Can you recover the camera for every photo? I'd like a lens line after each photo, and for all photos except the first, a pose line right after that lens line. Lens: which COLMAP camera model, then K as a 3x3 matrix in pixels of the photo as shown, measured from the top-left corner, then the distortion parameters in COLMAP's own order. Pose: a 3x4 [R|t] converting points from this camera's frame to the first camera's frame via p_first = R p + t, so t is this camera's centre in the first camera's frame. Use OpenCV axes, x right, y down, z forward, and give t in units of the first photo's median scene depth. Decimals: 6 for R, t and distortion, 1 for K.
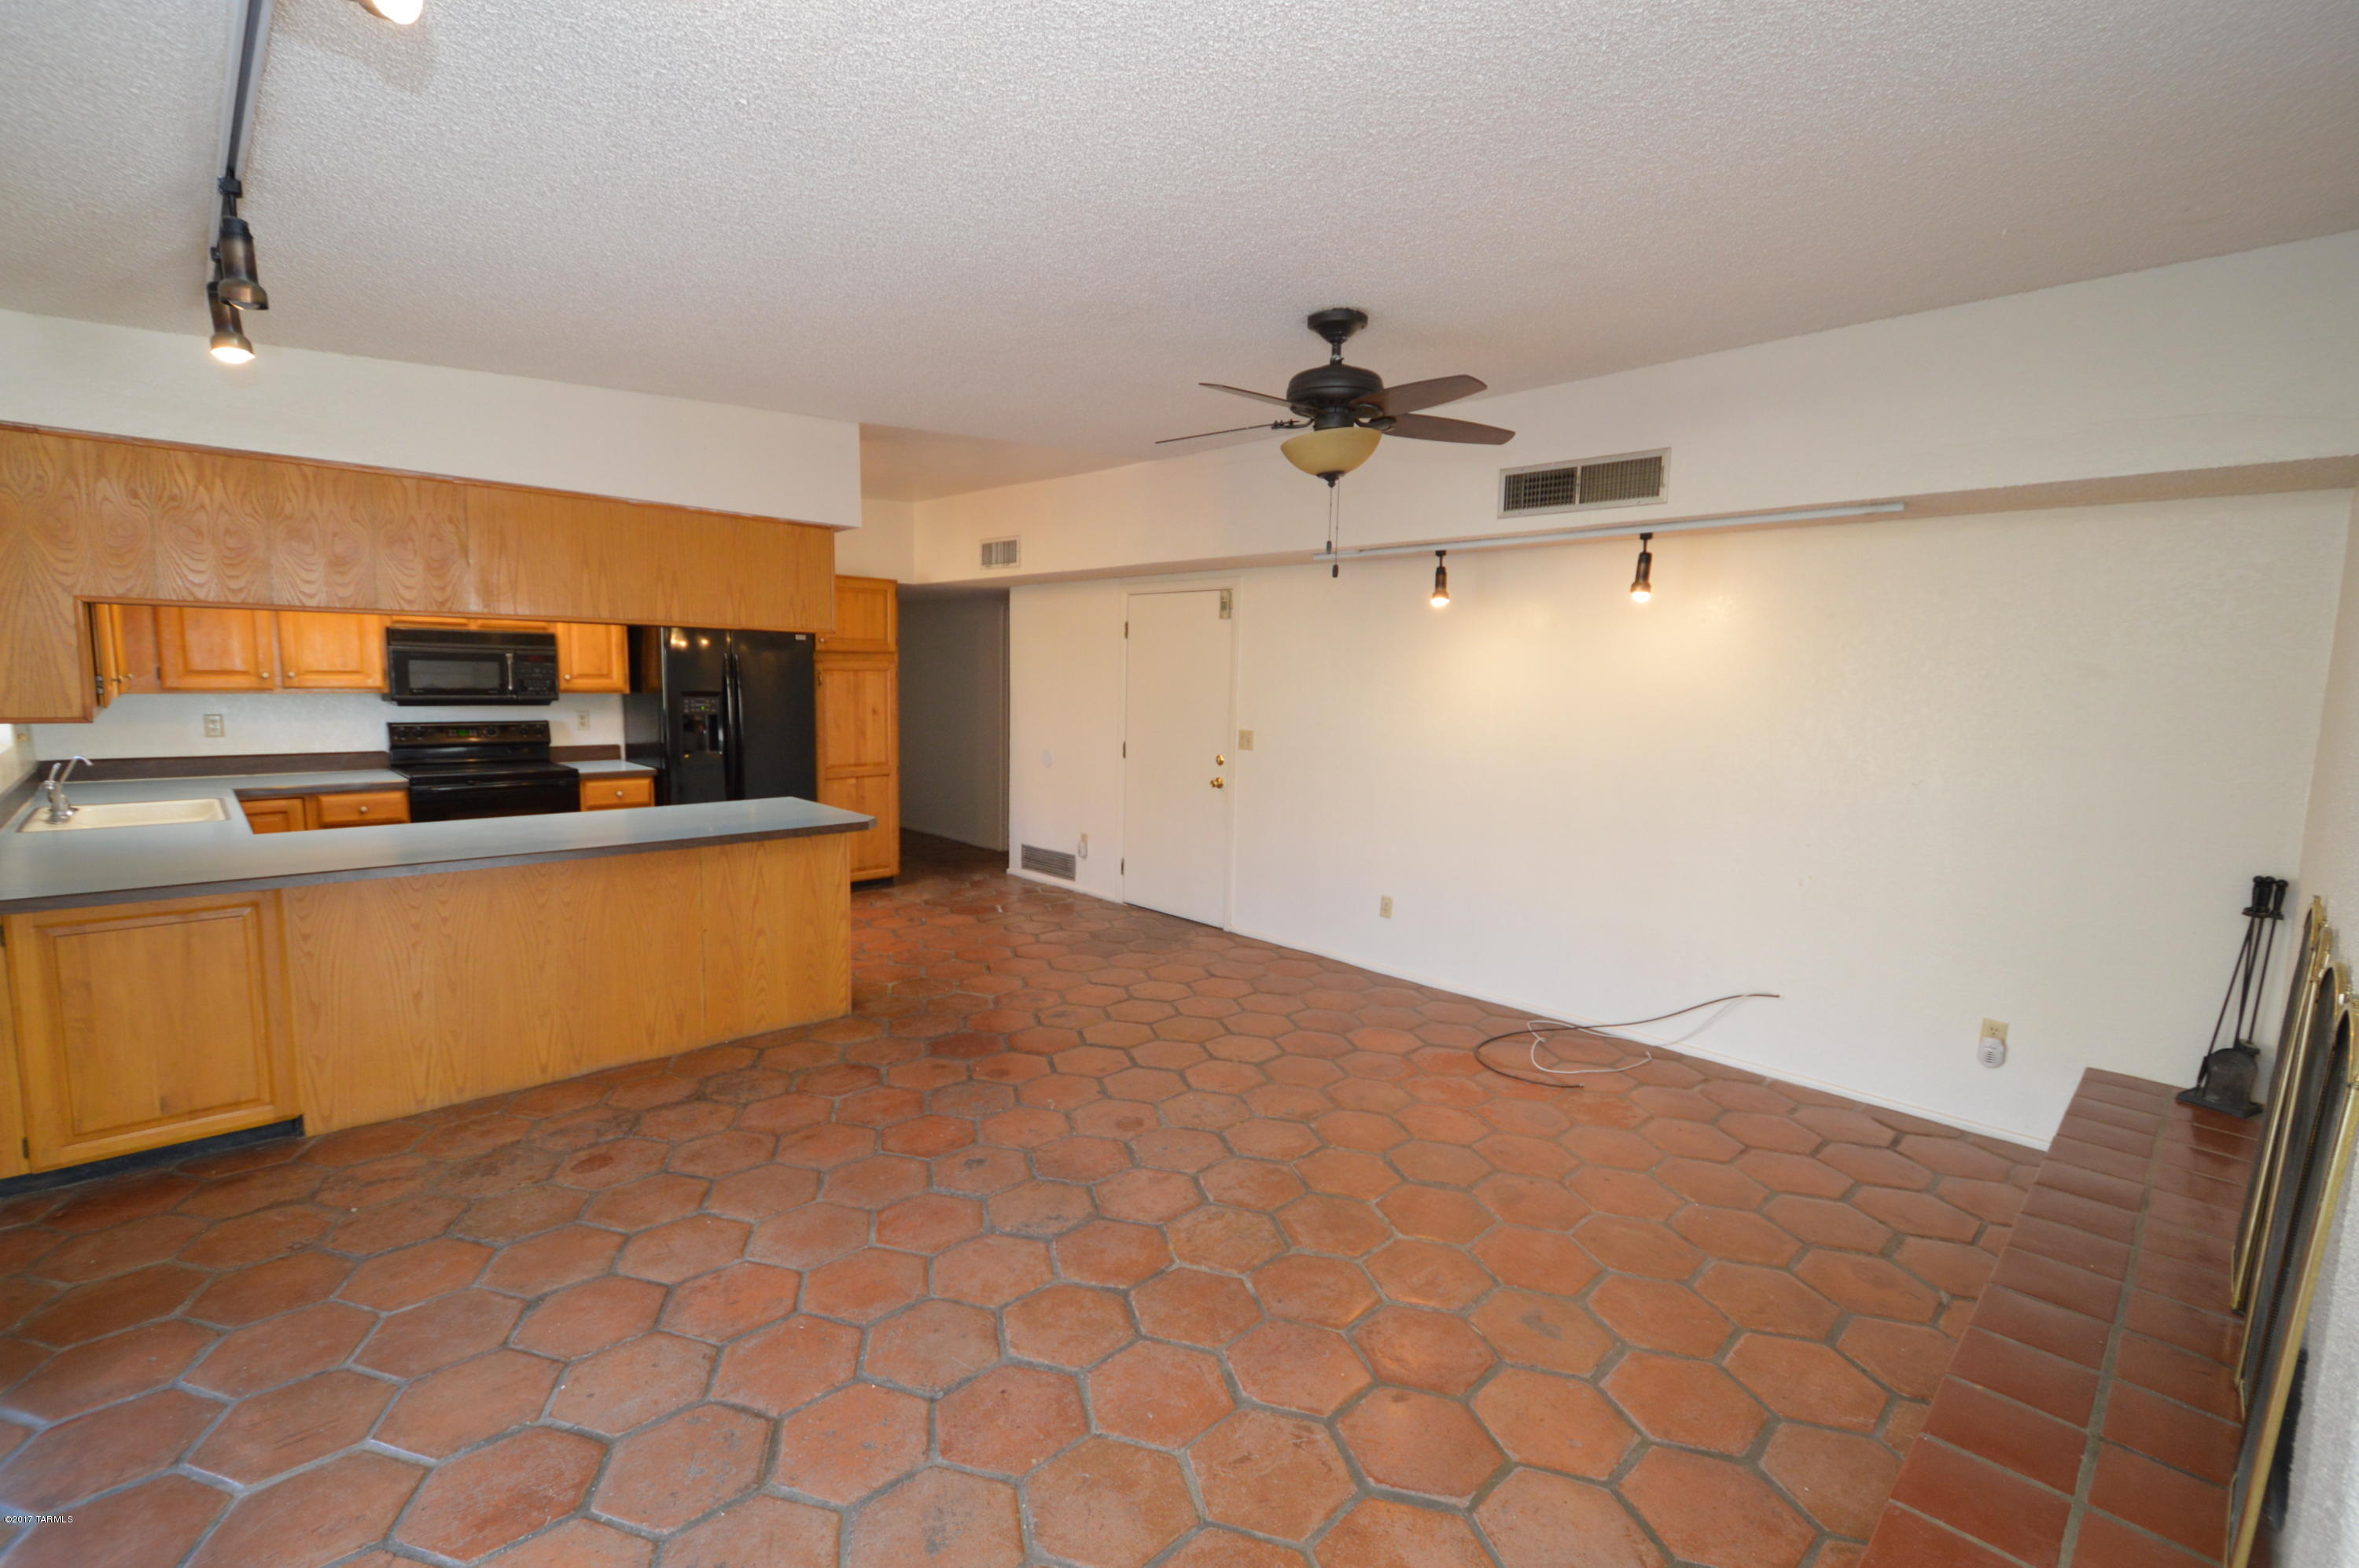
lens RADIAL K [[1043.1, 0, 1177.4], [0, 1043.1, 786.7], [0, 0, 1]] dist [0.001917, -0.000442]
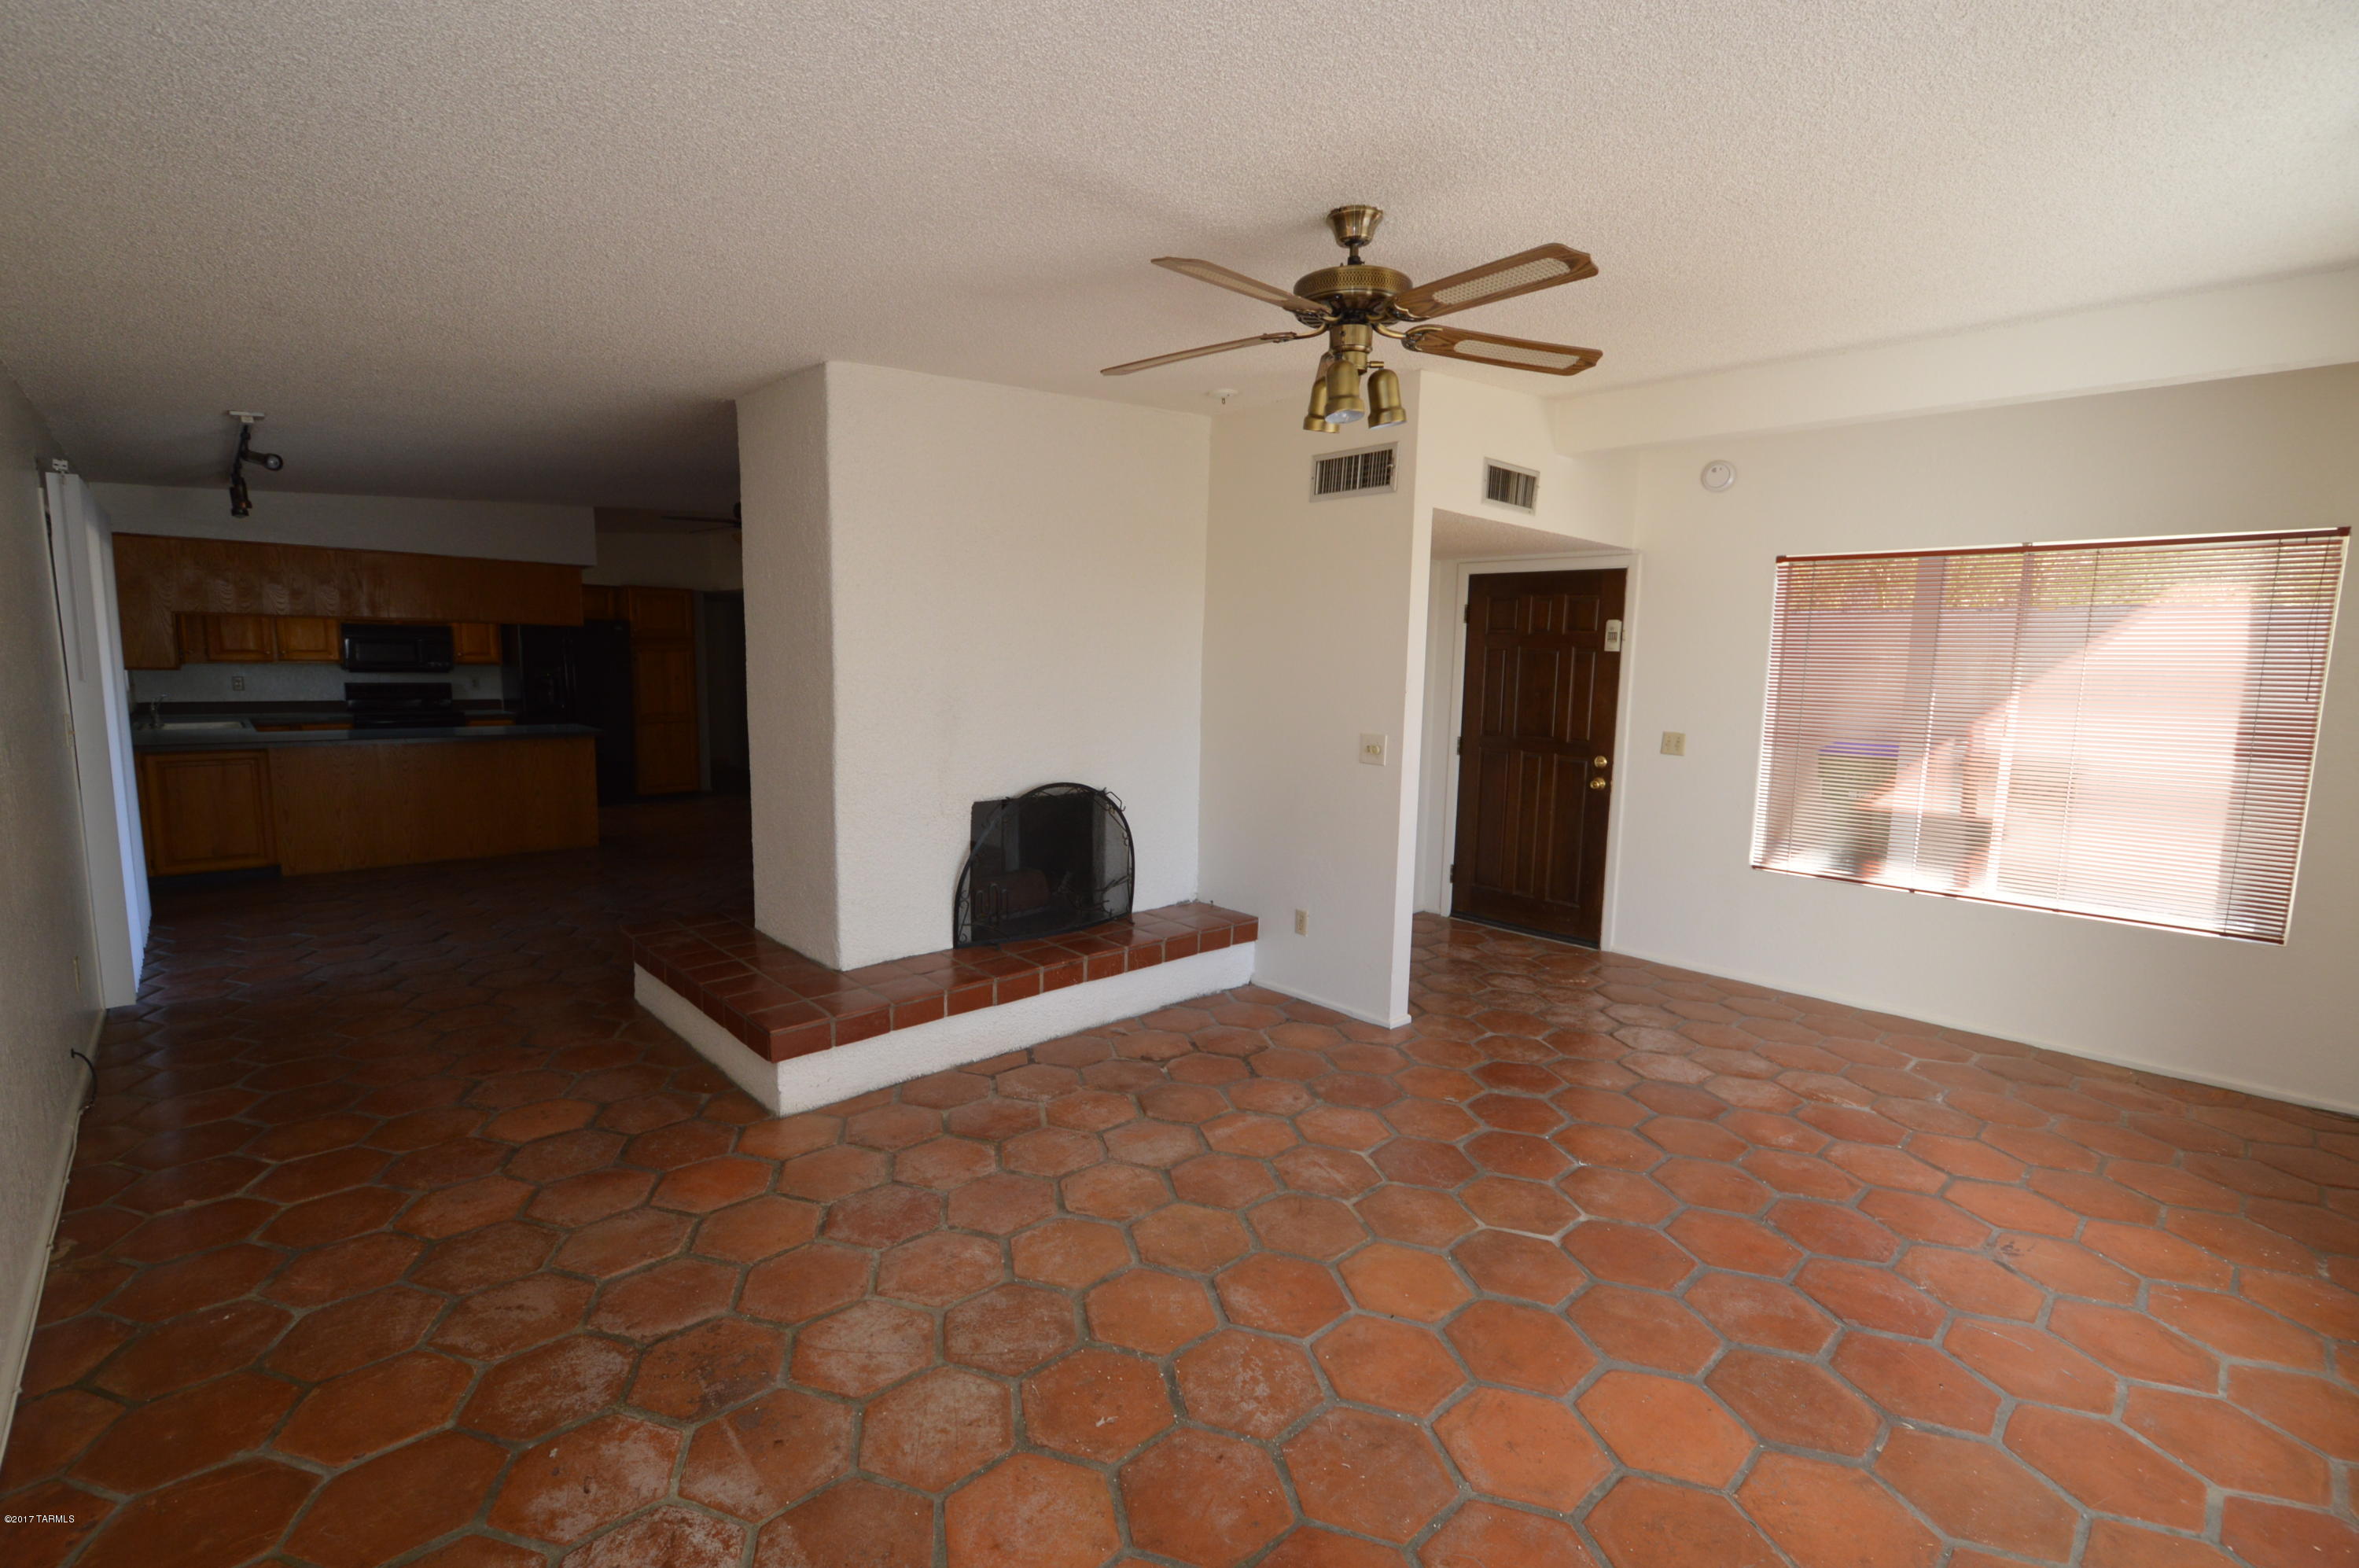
lens RADIAL K [[1043.1, 0, 1177.4], [0, 1043.1, 786.7], [0, 0, 1]] dist [0.001917, -0.000442]
pose [[0.999835, -0.000887, -0.018167, 0.649962], [0.001102, 0.999929, 0.011879, 0.094849], [0.018155, -0.011897, 0.999764, -0.687501]]
